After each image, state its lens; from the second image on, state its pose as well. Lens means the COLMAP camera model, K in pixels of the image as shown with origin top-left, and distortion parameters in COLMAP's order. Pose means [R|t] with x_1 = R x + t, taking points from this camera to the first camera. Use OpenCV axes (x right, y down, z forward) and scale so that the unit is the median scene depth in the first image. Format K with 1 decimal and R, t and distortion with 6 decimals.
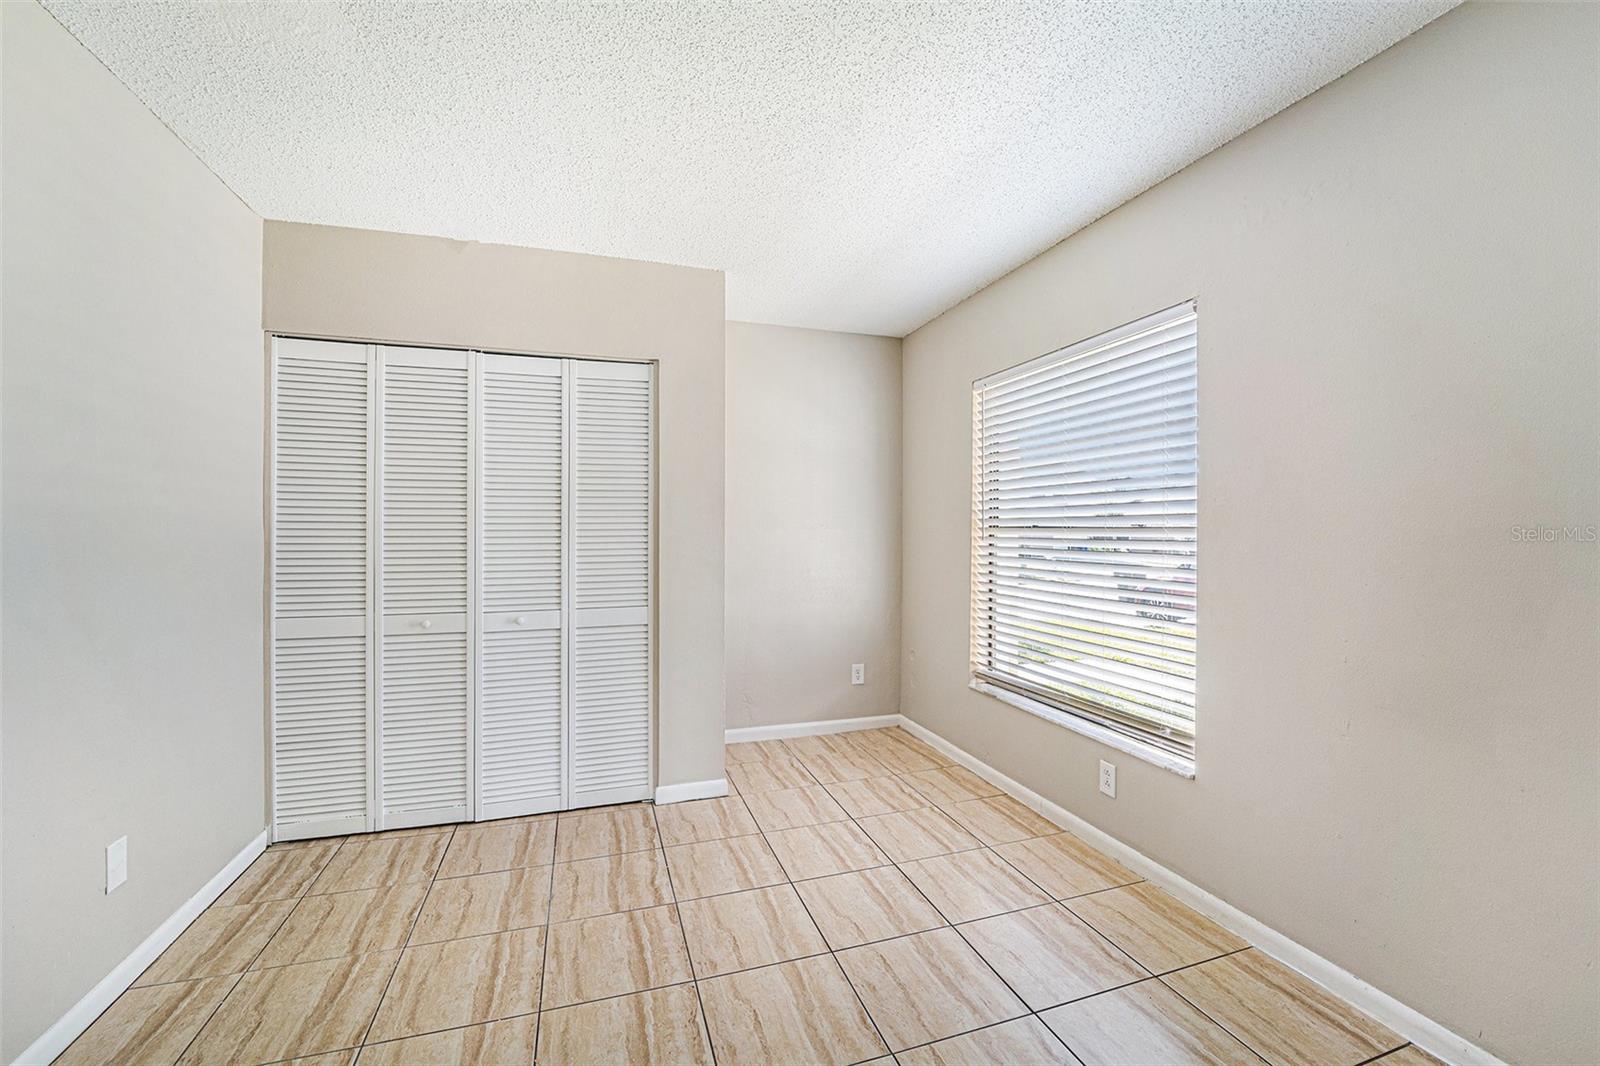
lens RADIAL K [[654.4, 0, 797.9], [0, 654.4, 534.1], [0, 0, 1]] dist [-0.022341, 0.001192]
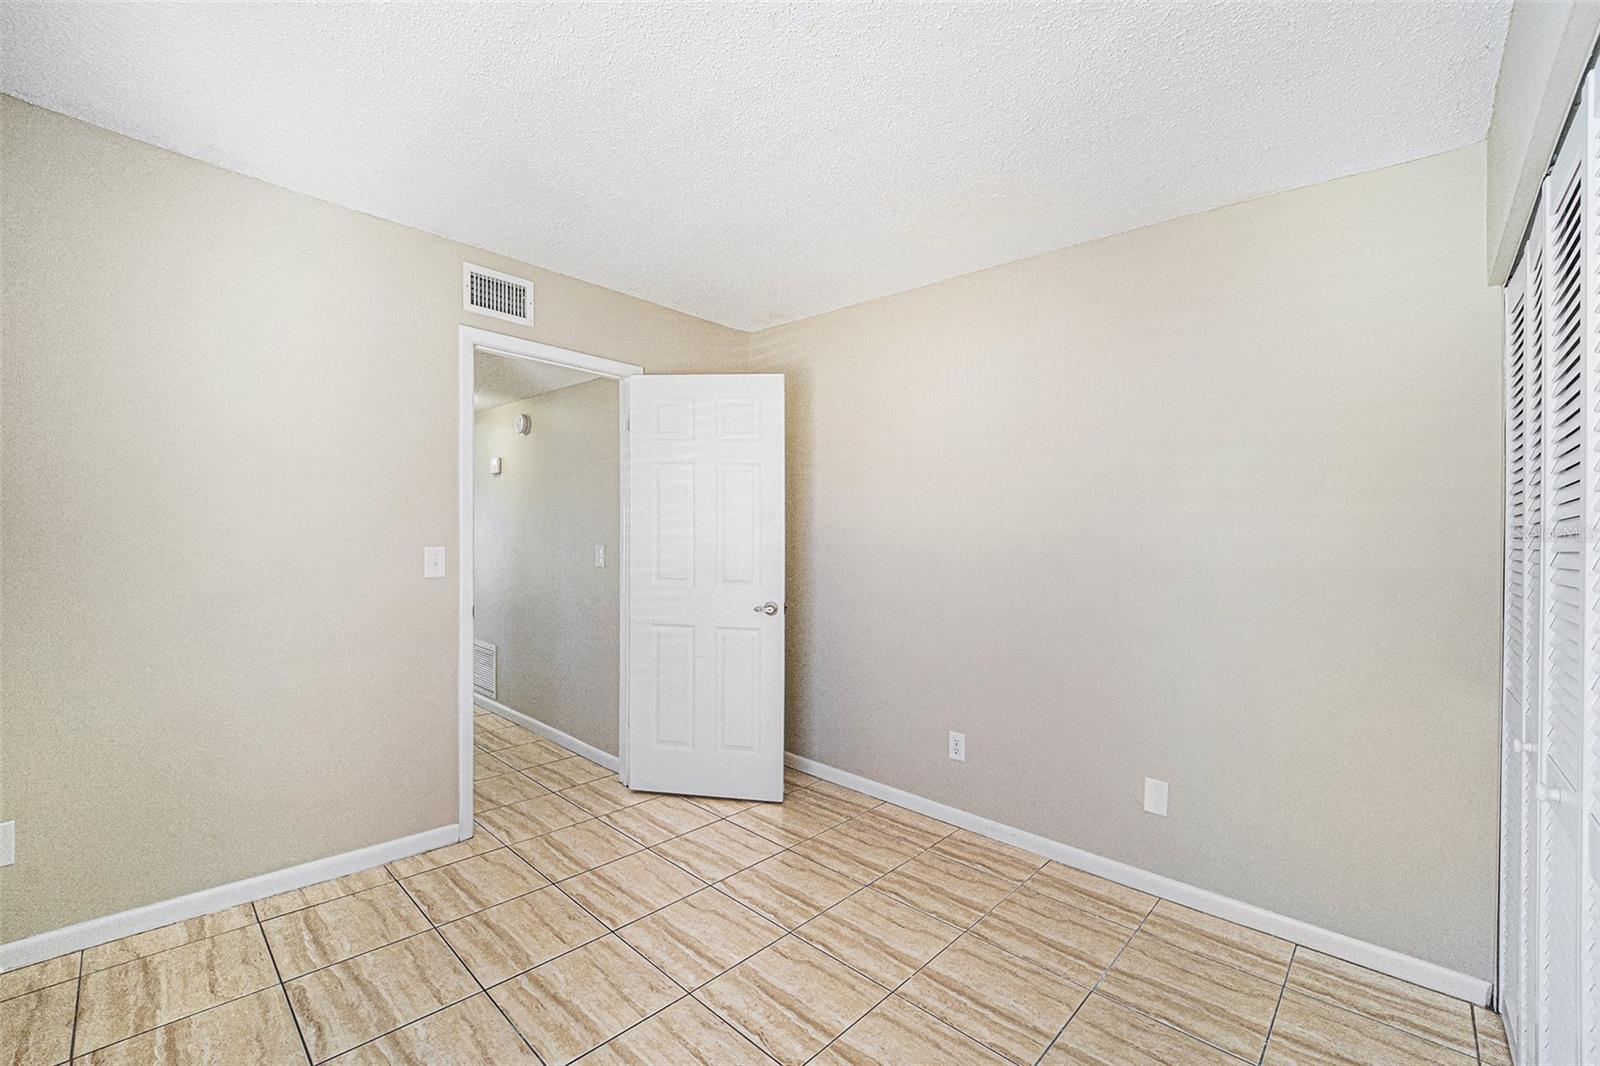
lens RADIAL K [[654.4, 0, 799.2], [0, 654.4, 530.5], [0, 0, 1]] dist [-0.022341, 0.001192]
pose [[-0.878602, -0.016288, -0.477277, 0.244307], [-0.014524, 0.999867, -0.007386, -0.028925], [0.477334, 0.000442, -0.878722, 1.676990]]
